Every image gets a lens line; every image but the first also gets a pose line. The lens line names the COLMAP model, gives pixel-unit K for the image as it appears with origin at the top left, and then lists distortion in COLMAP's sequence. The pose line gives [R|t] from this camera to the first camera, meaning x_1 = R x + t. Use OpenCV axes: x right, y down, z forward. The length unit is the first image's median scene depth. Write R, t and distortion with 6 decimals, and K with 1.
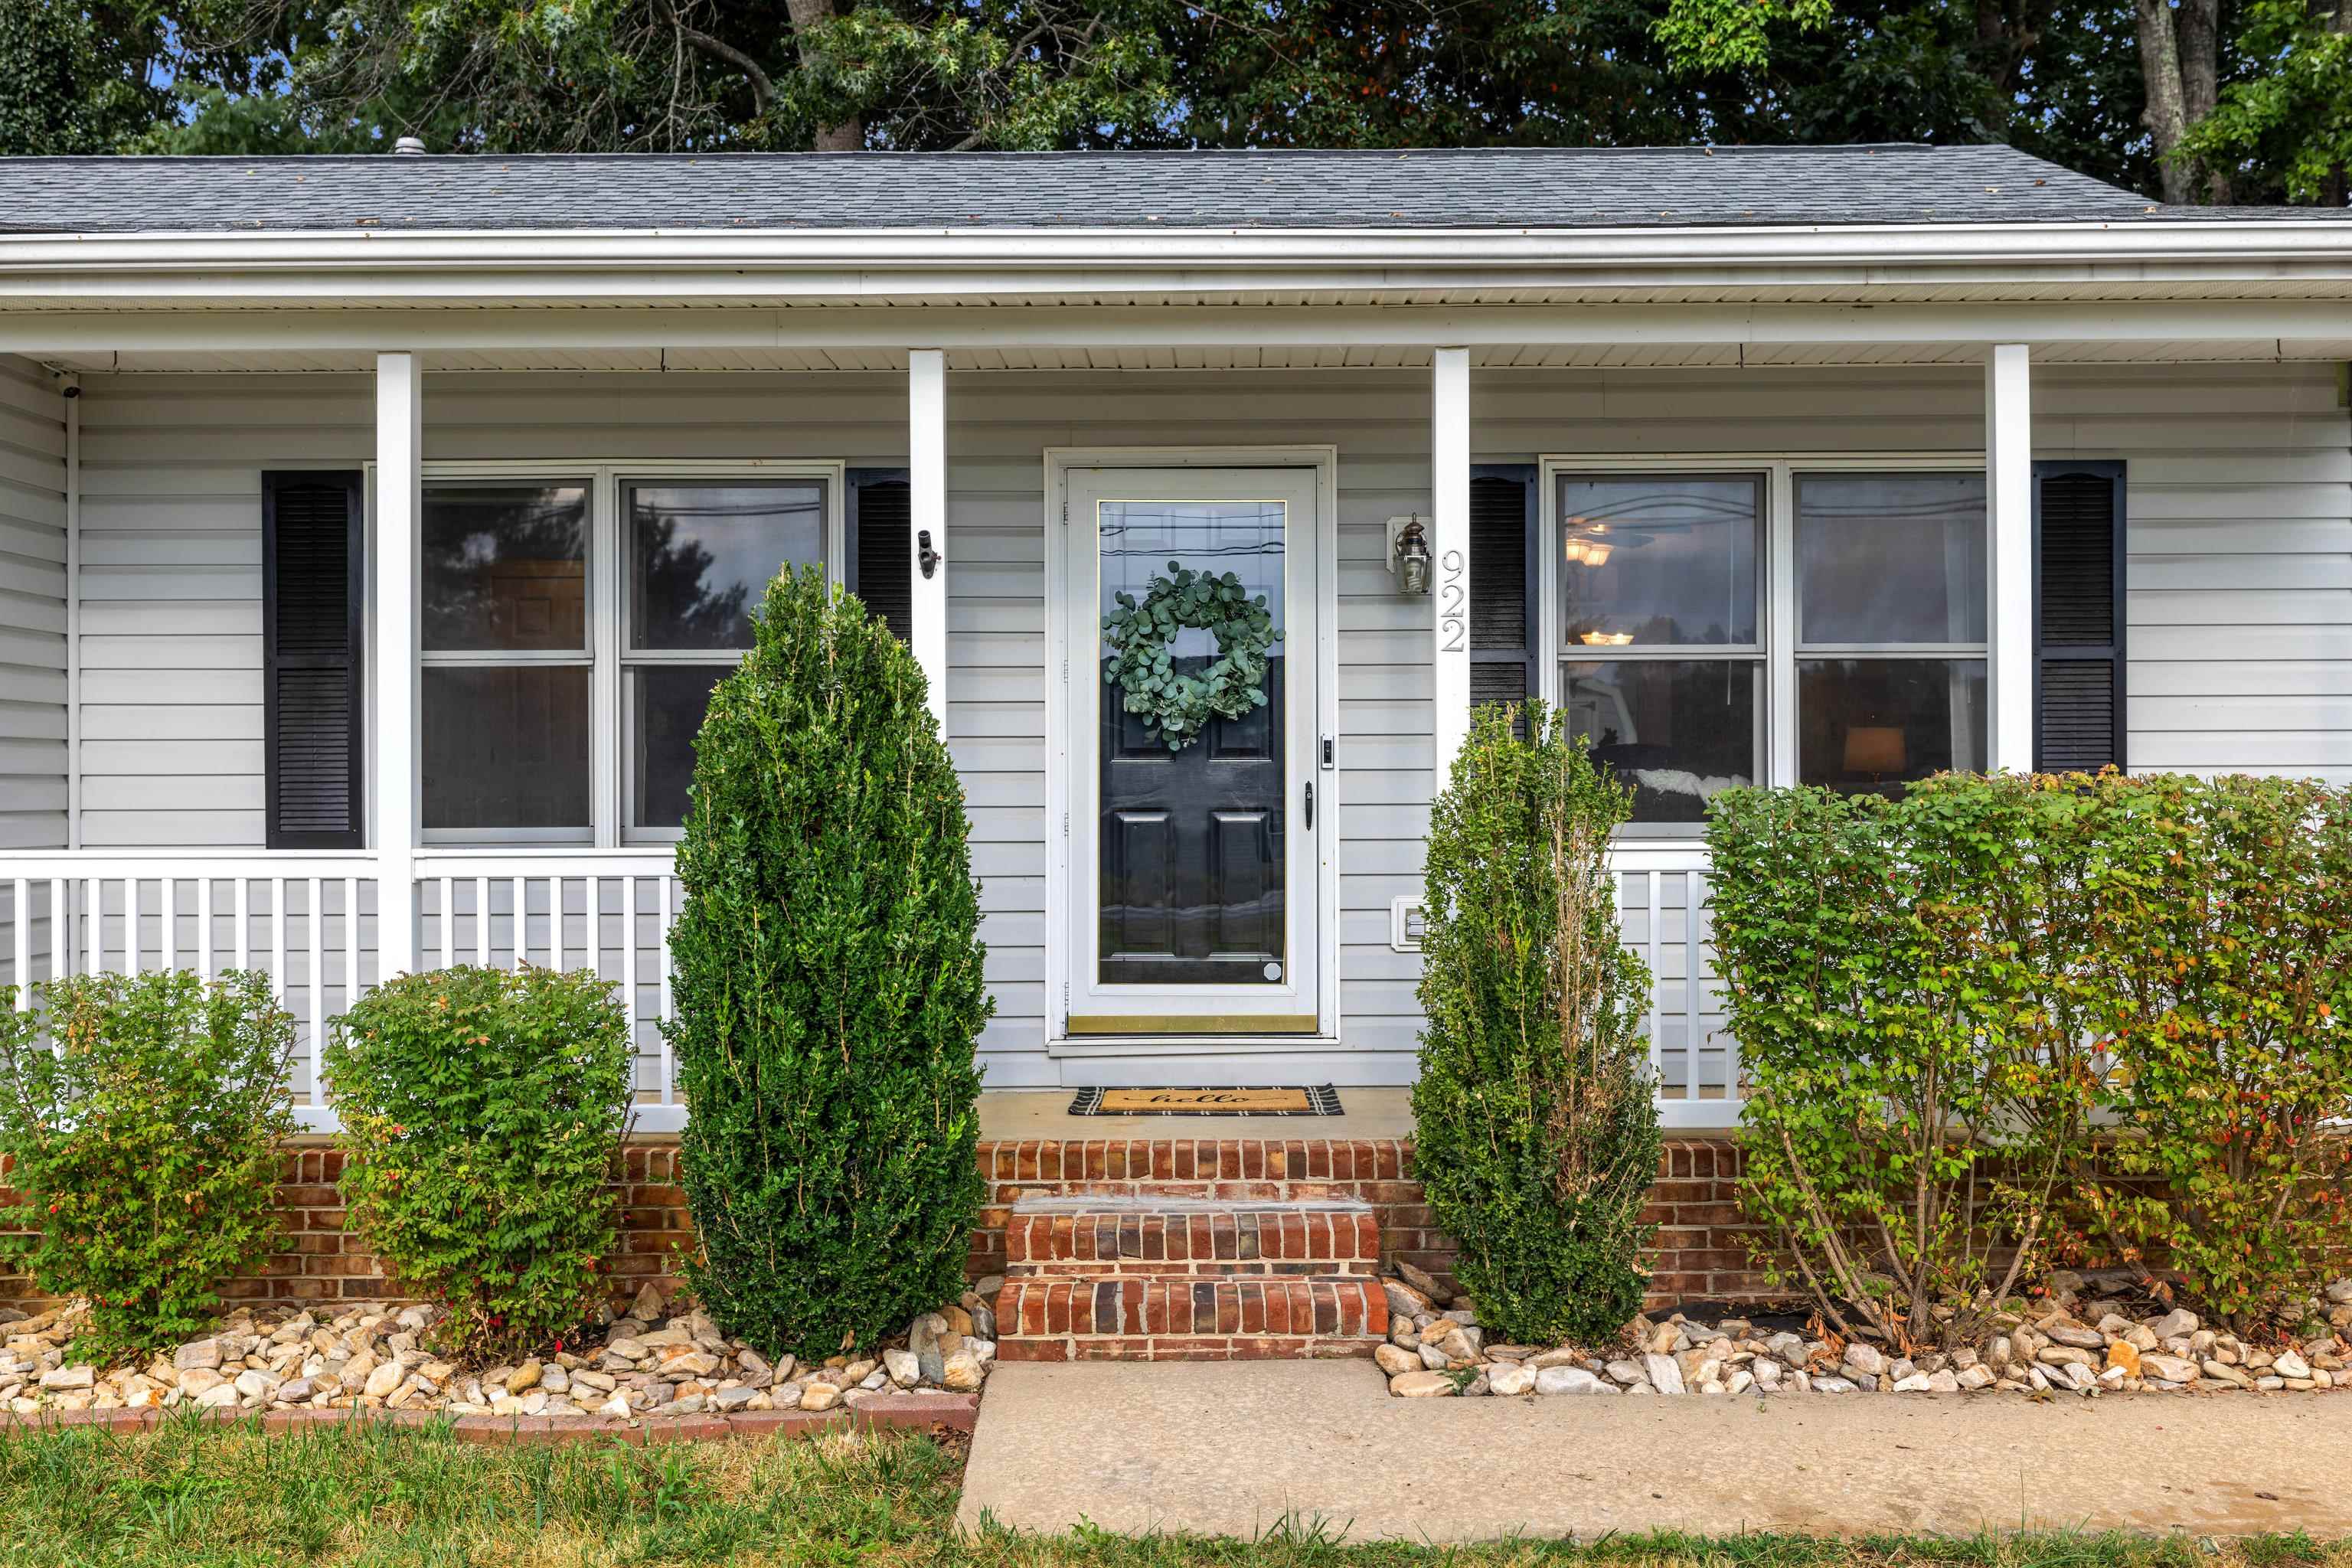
lens RADIAL K [[2241.2, 0, 1165.3], [0, 2241.2, 784.4], [0, 0, 1]] dist [0.004305, 0.000000]
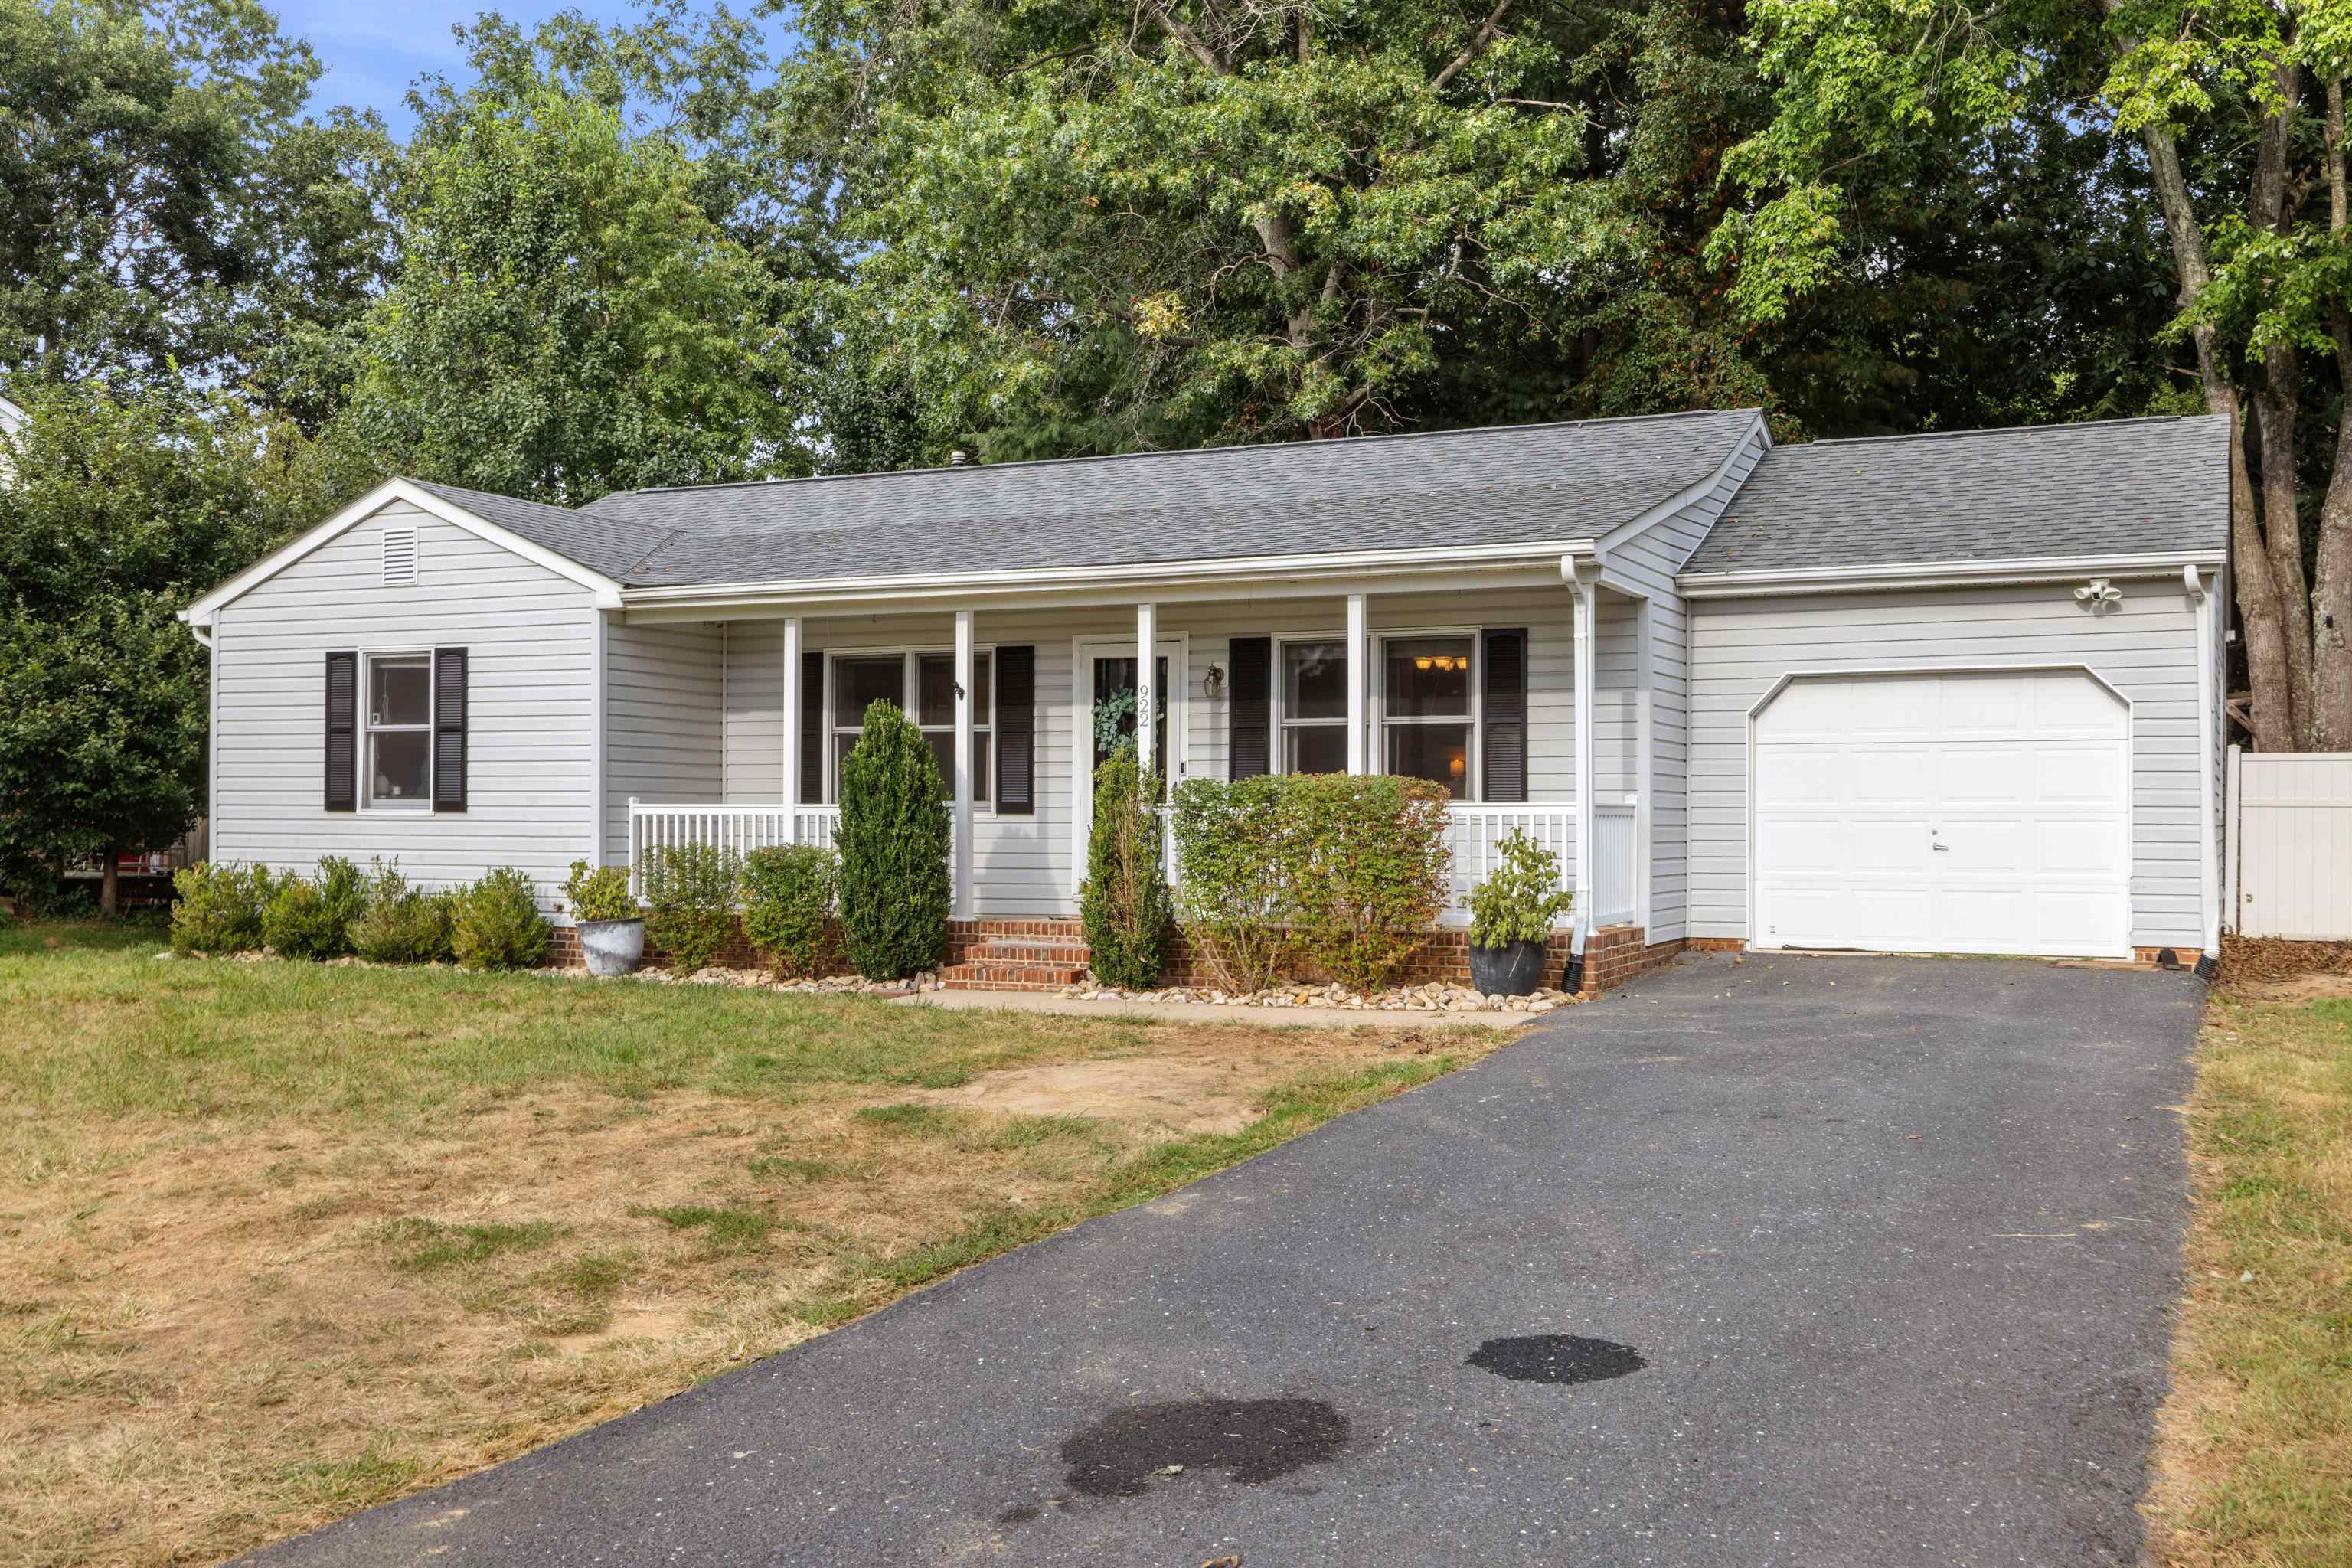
lens RADIAL K [[2241.2, 0, 1168.3], [0, 2241.2, 795.0], [0, 0, 1]] dist [0.004305, 0.000000]
pose [[0.906140, 0.002768, -0.422969, 1.247496], [-0.007029, 0.999939, -0.008515, 0.039616], [0.422920, 0.010689, 0.906104, -1.282893]]
